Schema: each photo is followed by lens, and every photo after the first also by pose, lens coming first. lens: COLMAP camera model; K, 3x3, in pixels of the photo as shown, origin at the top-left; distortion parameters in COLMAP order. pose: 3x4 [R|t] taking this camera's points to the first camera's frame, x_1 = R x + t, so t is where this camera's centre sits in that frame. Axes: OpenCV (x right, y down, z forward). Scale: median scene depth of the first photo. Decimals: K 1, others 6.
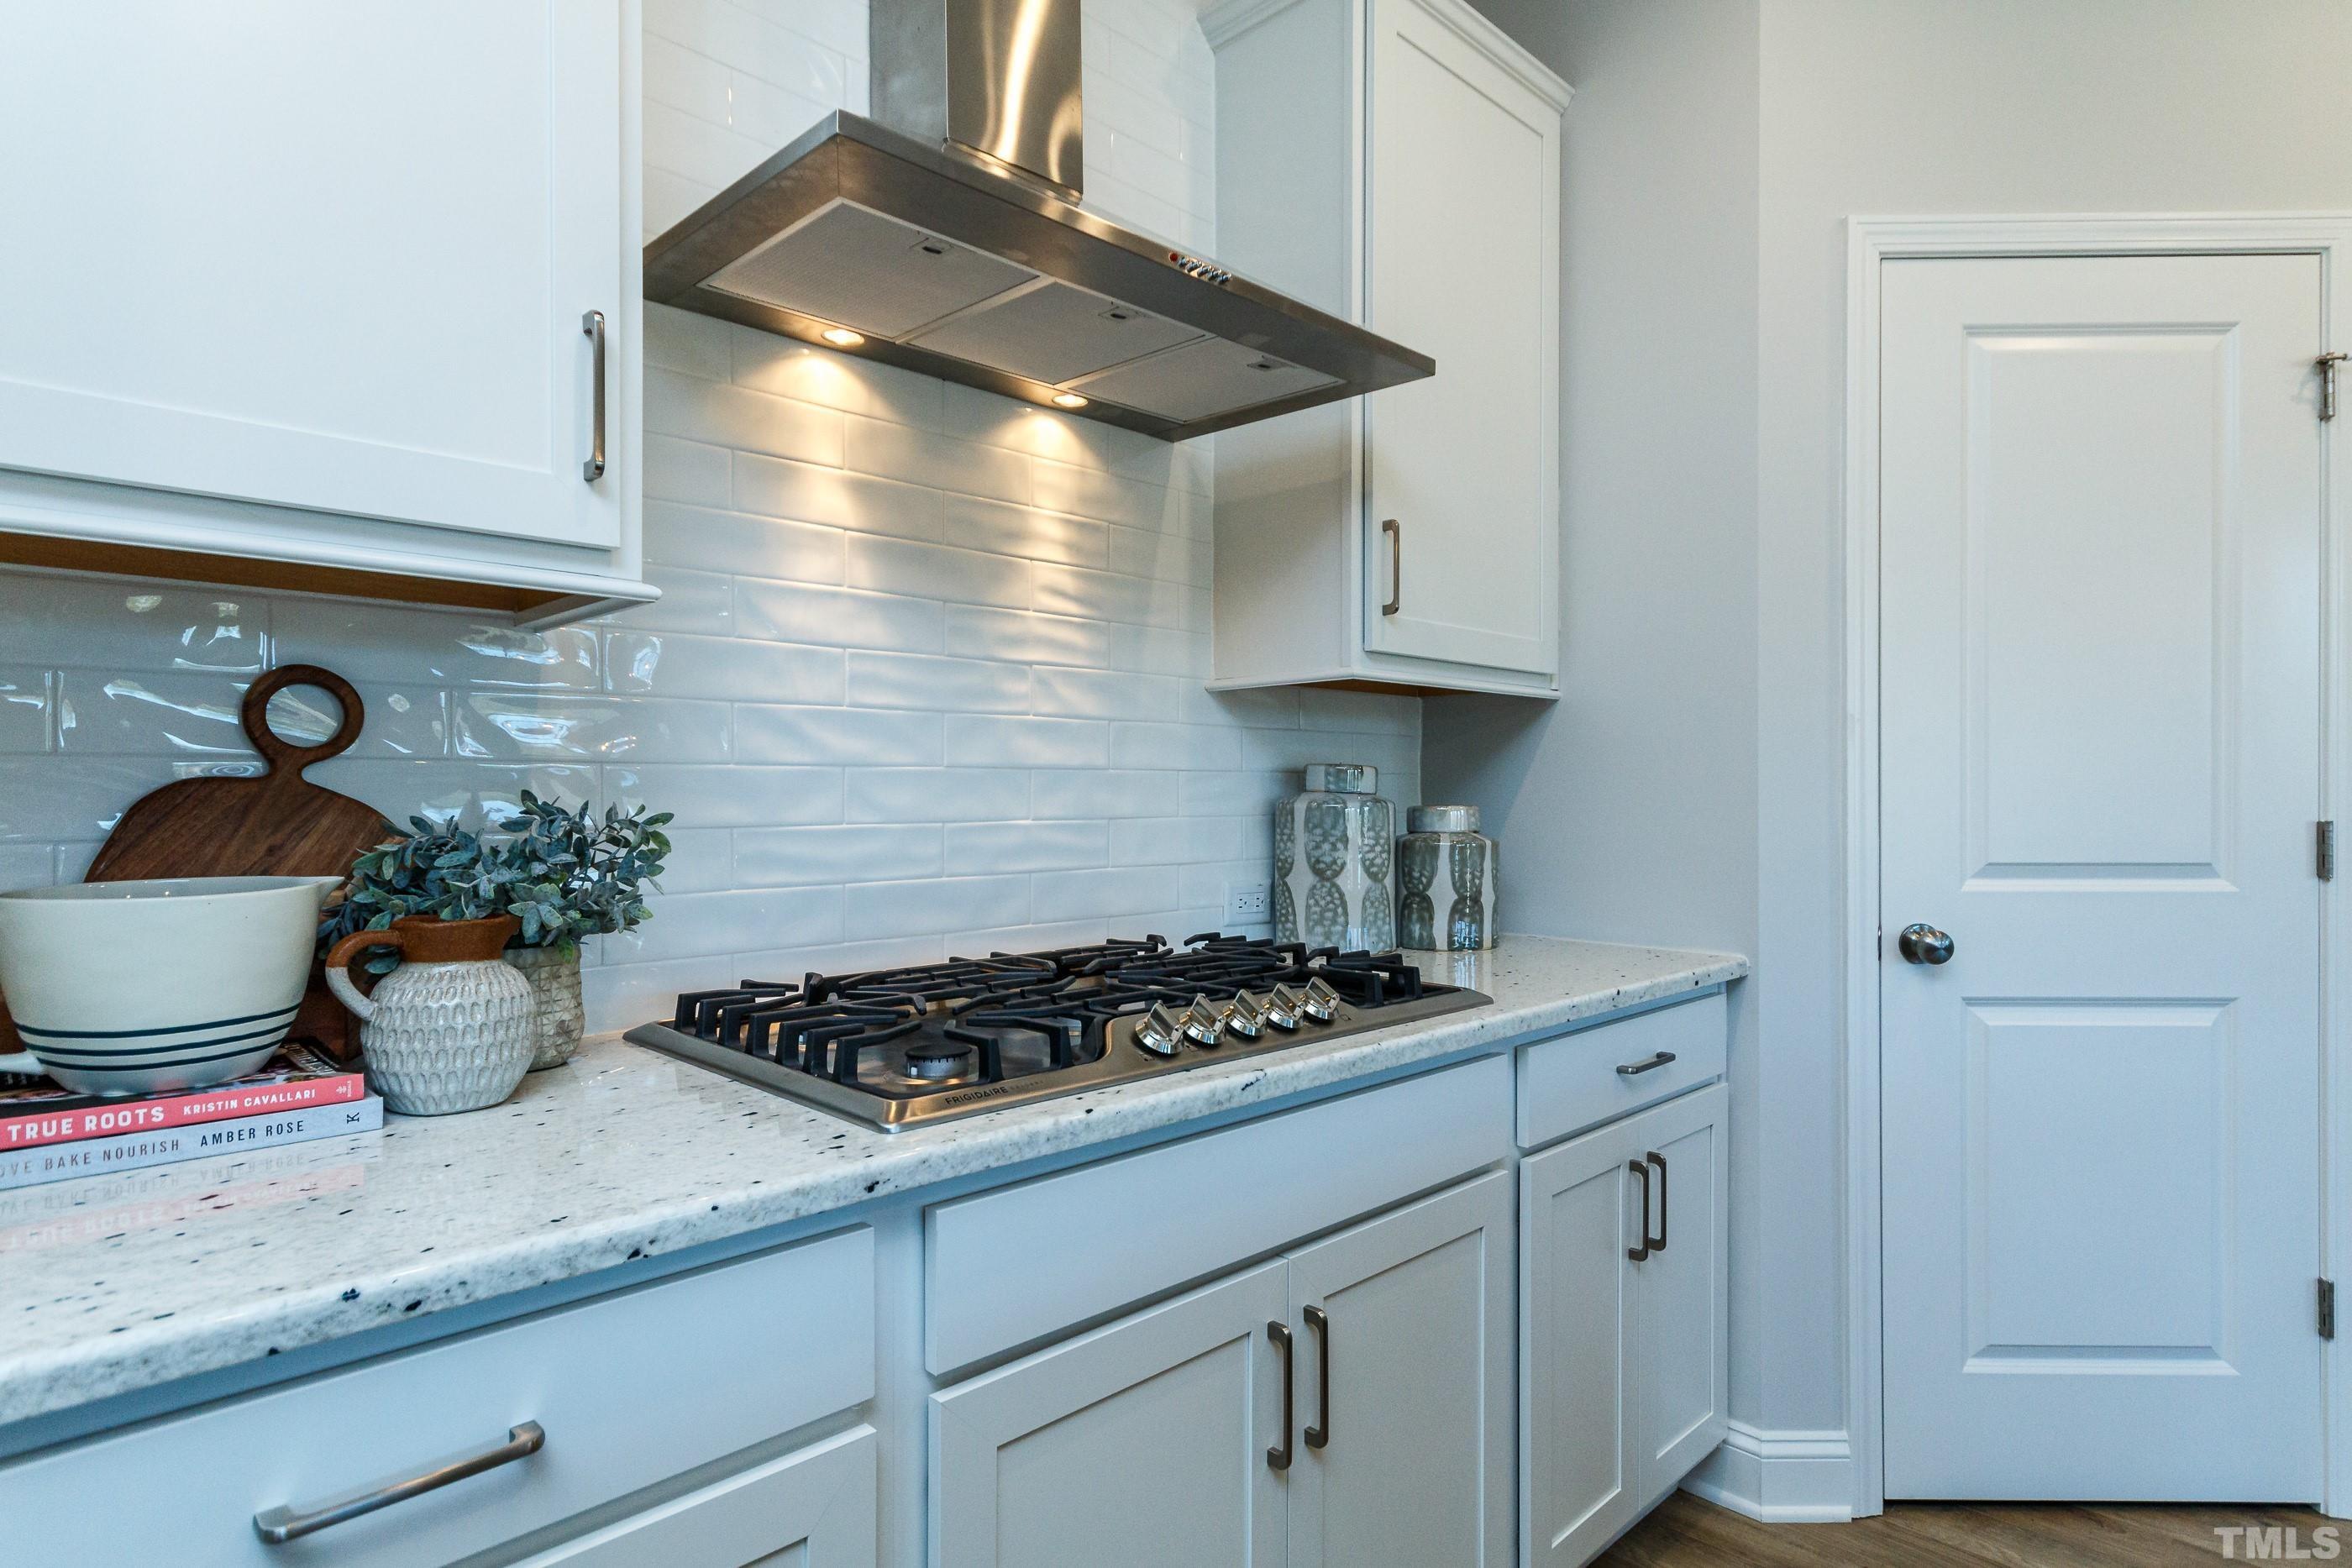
lens RADIAL K [[1204.4, 0, 1168.9], [0, 1204.4, 799.1], [0, 0, 1]] dist [0.003734, 0.000818]
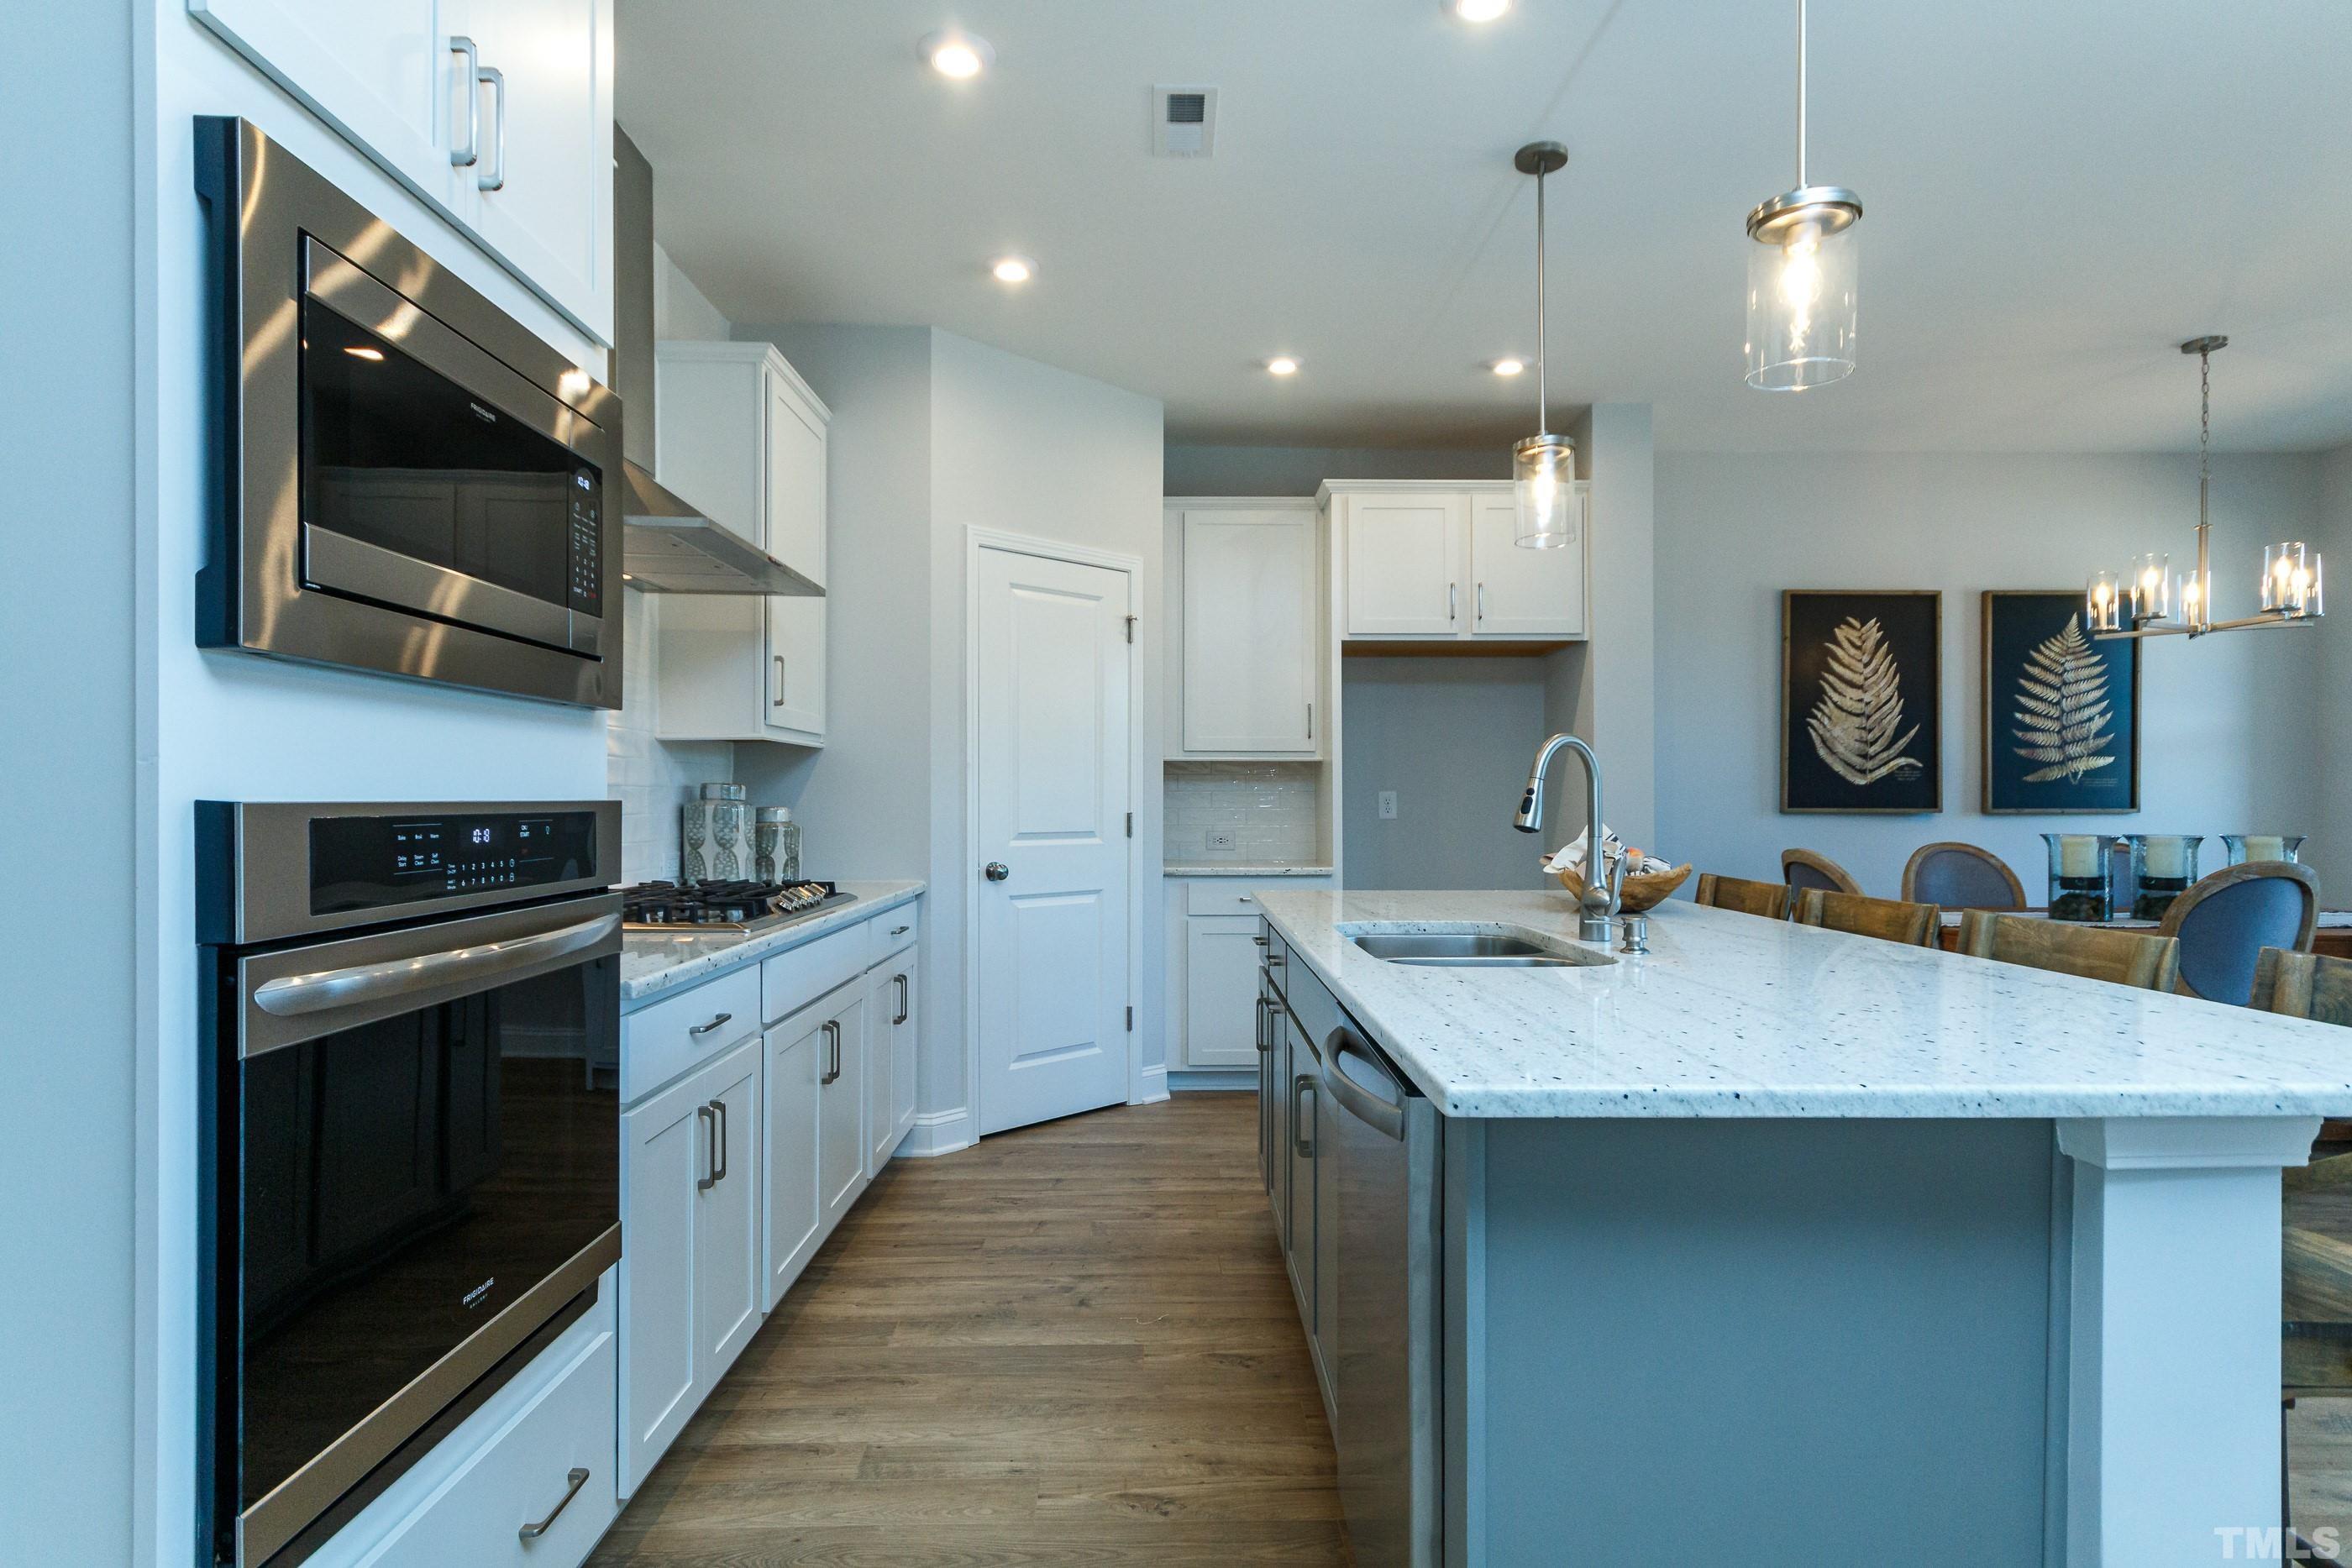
lens RADIAL K [[1249.4, 0, 1171.2], [0, 1249.4, 803.4], [0, 0, 1]] dist [0.006206, 0.000550]
pose [[0.692024, -0.000357, 0.721874, -0.744165], [-0.001374, 0.999997, 0.001811, -0.004400], [-0.721873, -0.002245, 0.692022, -0.742233]]
